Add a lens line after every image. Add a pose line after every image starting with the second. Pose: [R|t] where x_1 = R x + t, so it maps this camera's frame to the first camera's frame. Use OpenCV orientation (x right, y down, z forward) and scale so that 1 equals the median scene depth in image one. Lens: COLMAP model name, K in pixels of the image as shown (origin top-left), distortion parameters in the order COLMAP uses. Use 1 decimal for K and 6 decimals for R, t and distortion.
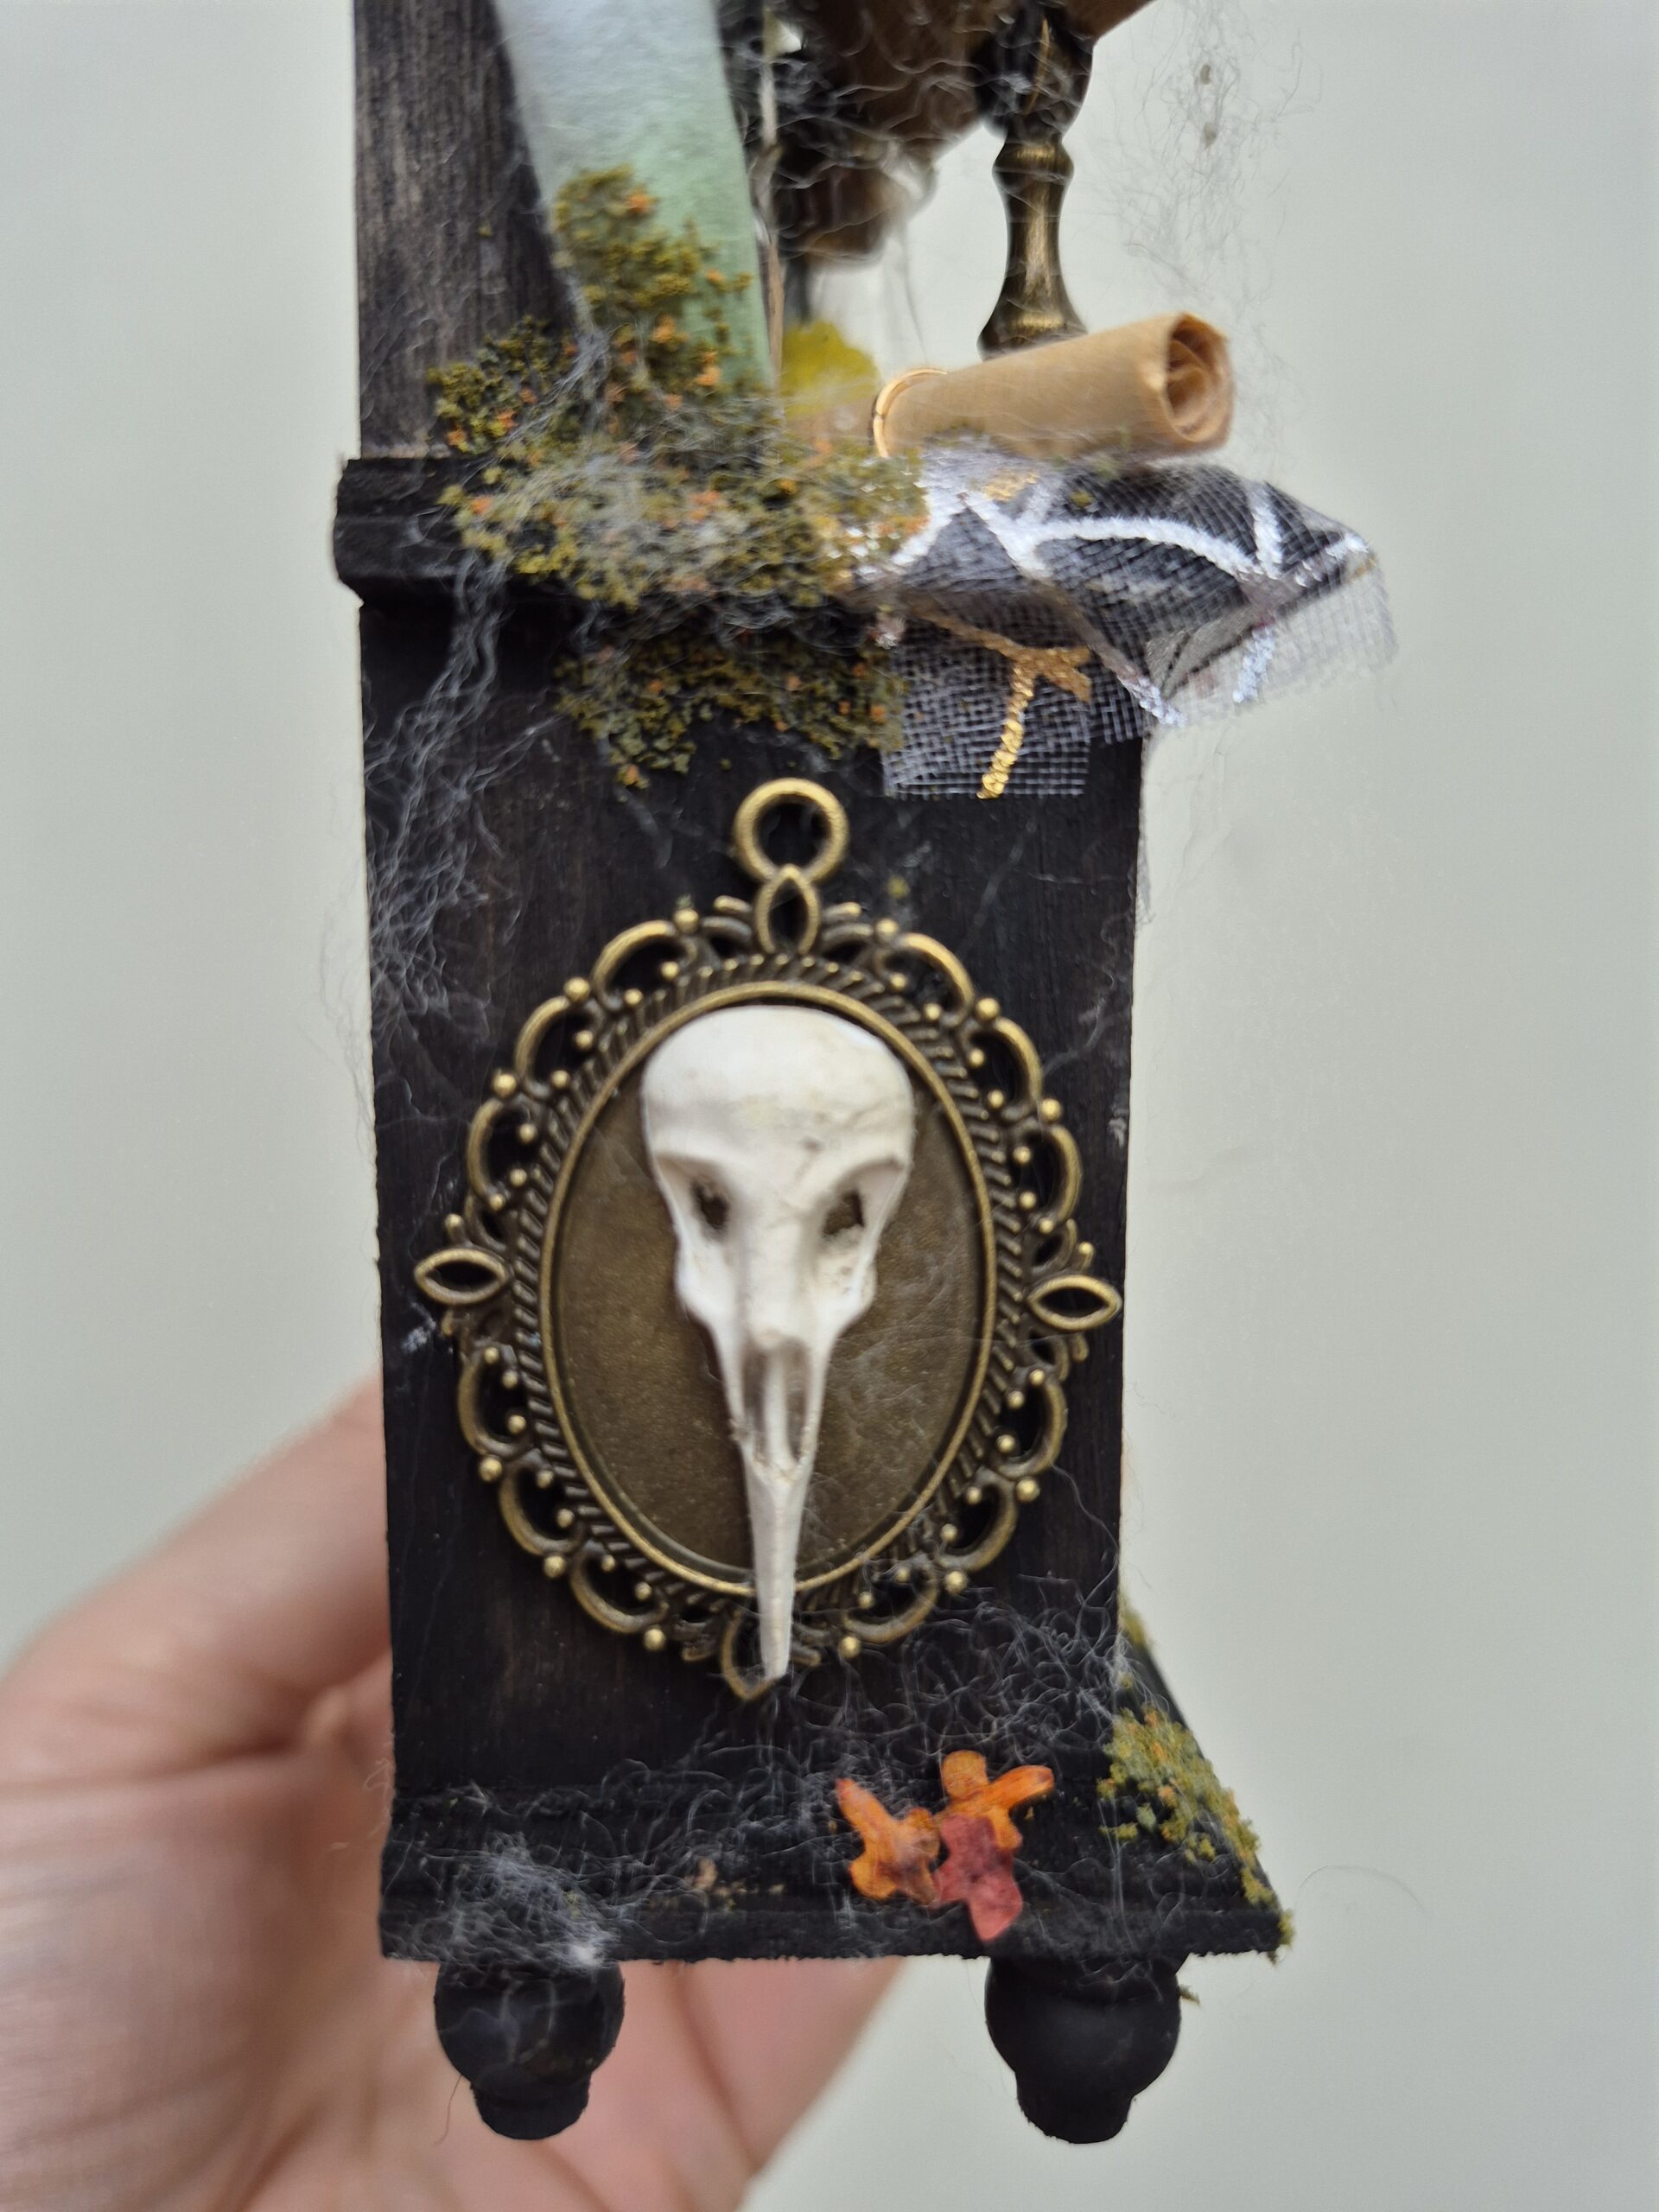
lens RADIAL K [[1727.5, 0, 914.7], [0, 1727.5, 1149.7], [0, 0, 1]] dist [0.000383, -0.120088]
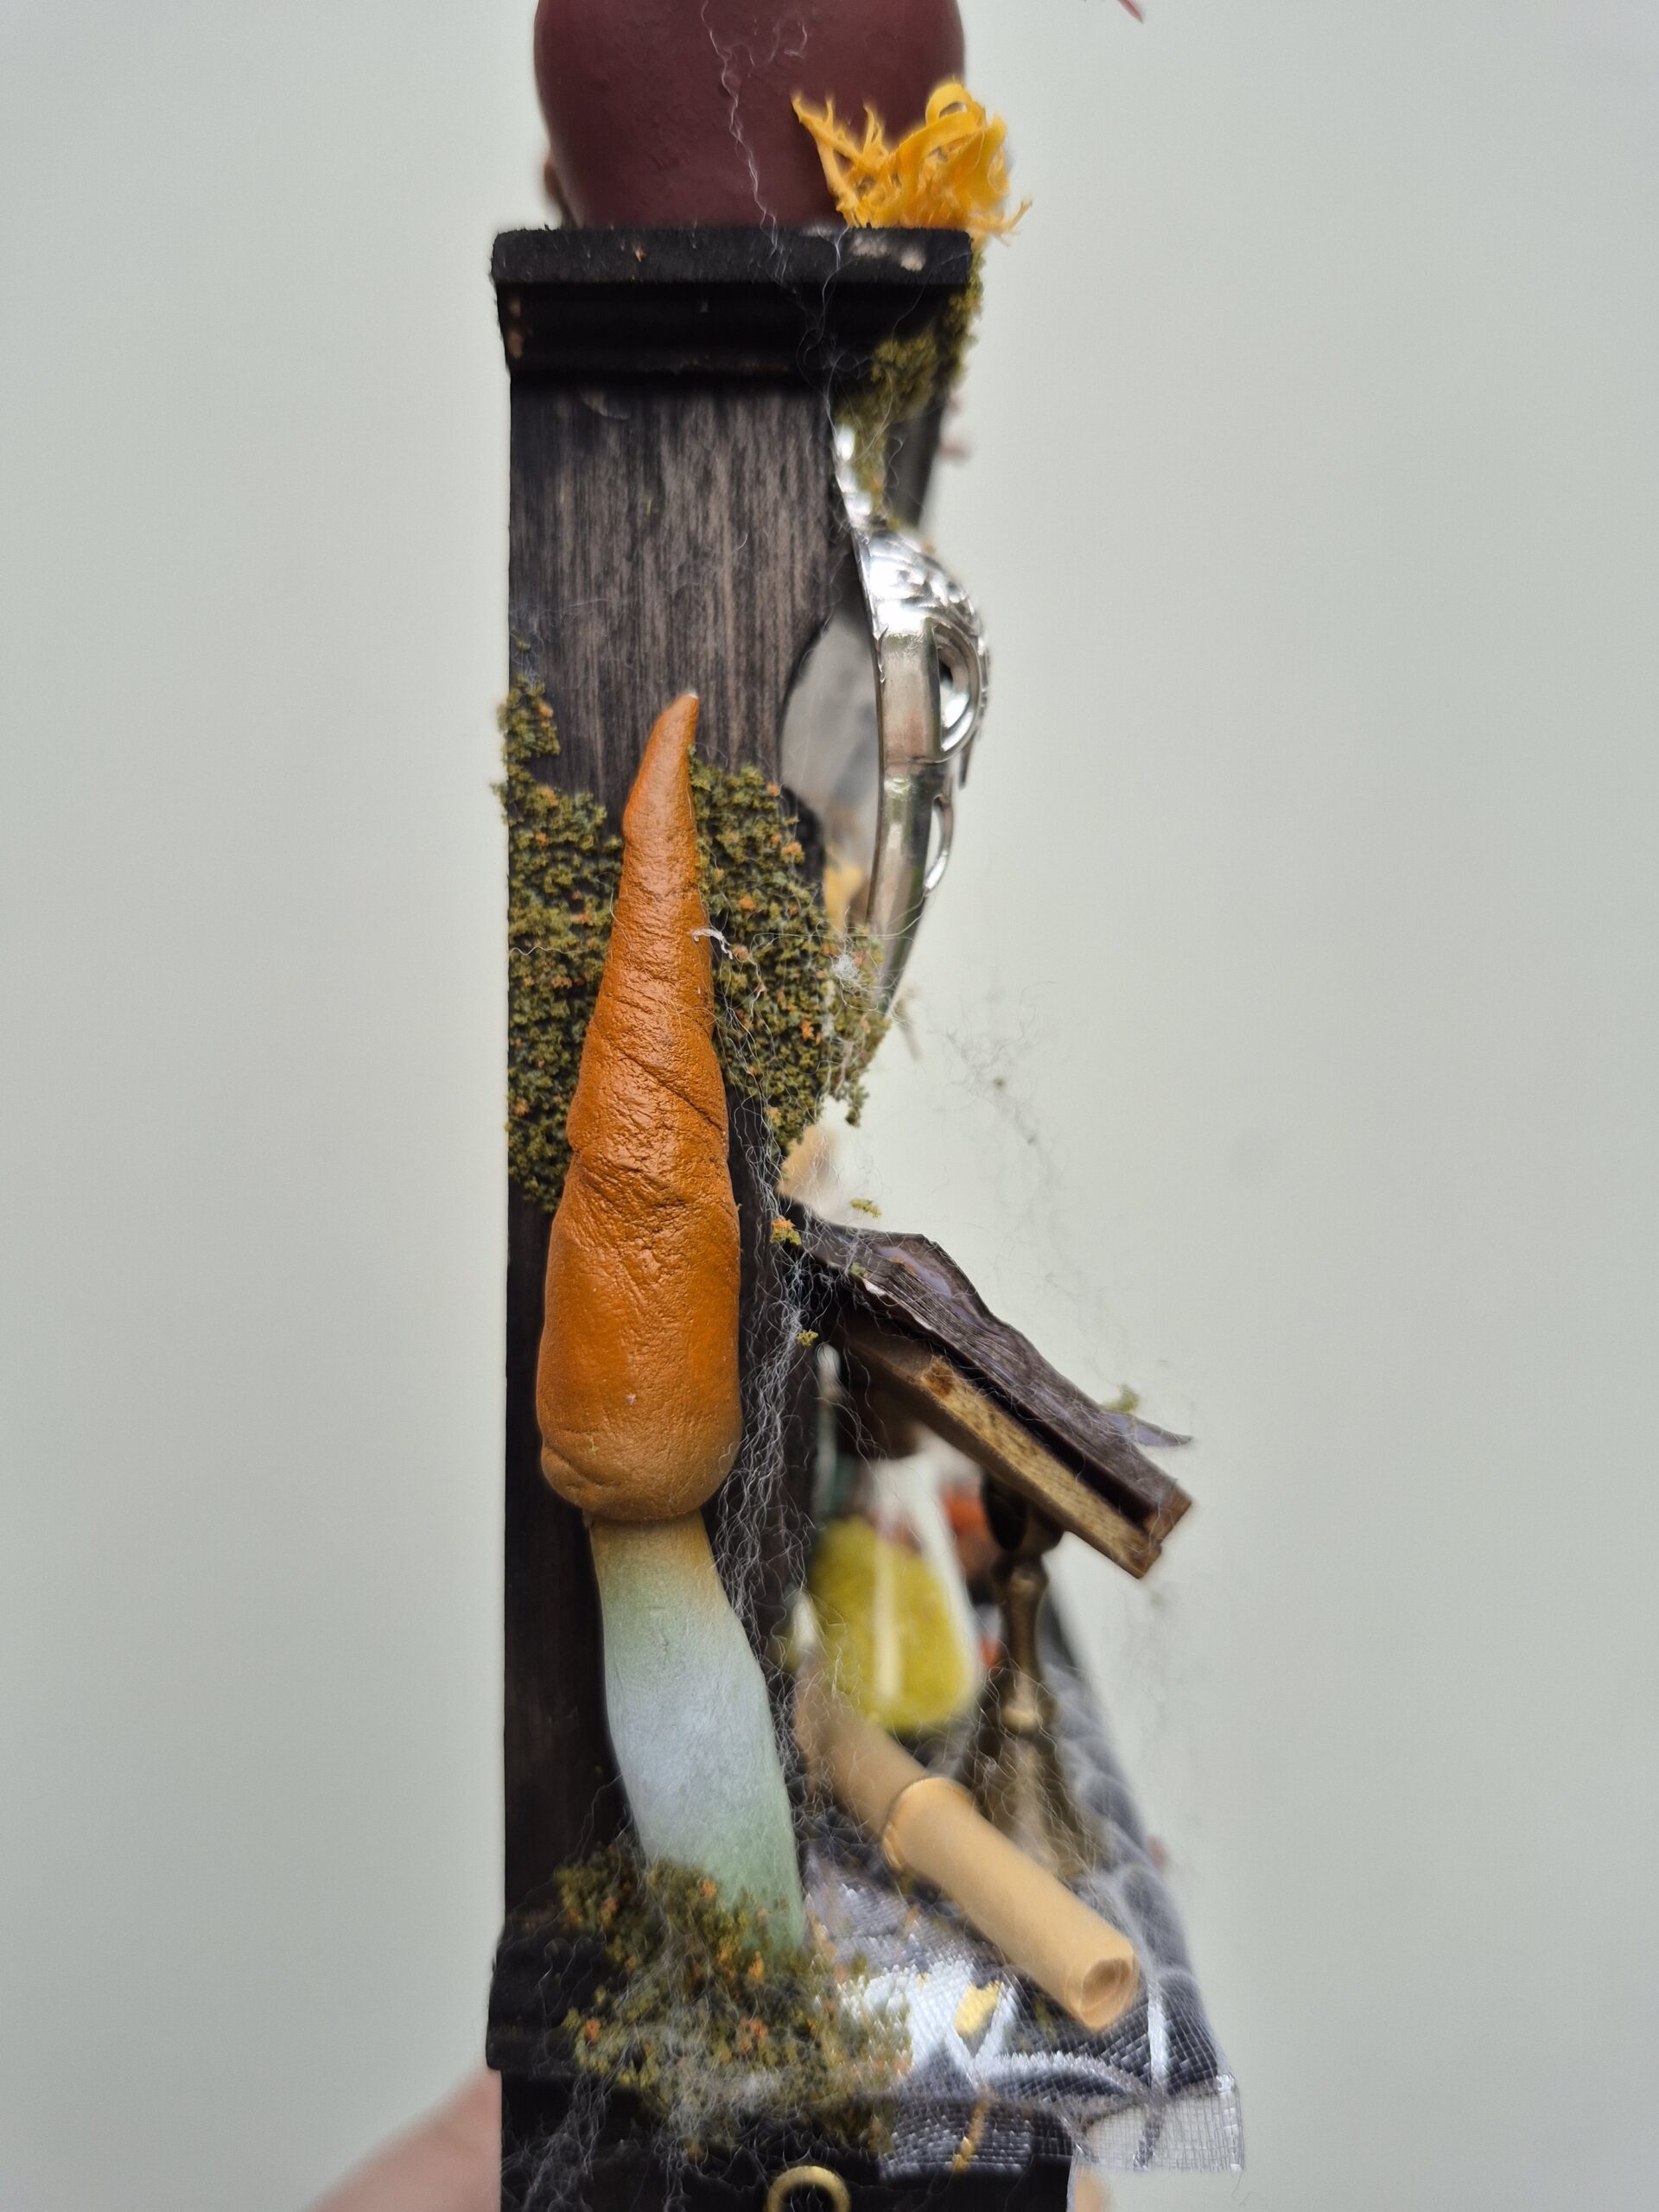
lens RADIAL K [[1727.5, 0, 836.7], [0, 1727.5, 1113.8], [0, 0, 1]] dist [0.000383, -0.120088]
pose [[0.997304, 0.026134, -0.068570, 0.019759], [-0.029853, 0.998106, -0.053789, -0.948905], [0.067035, 0.055691, 0.996195, -0.364617]]
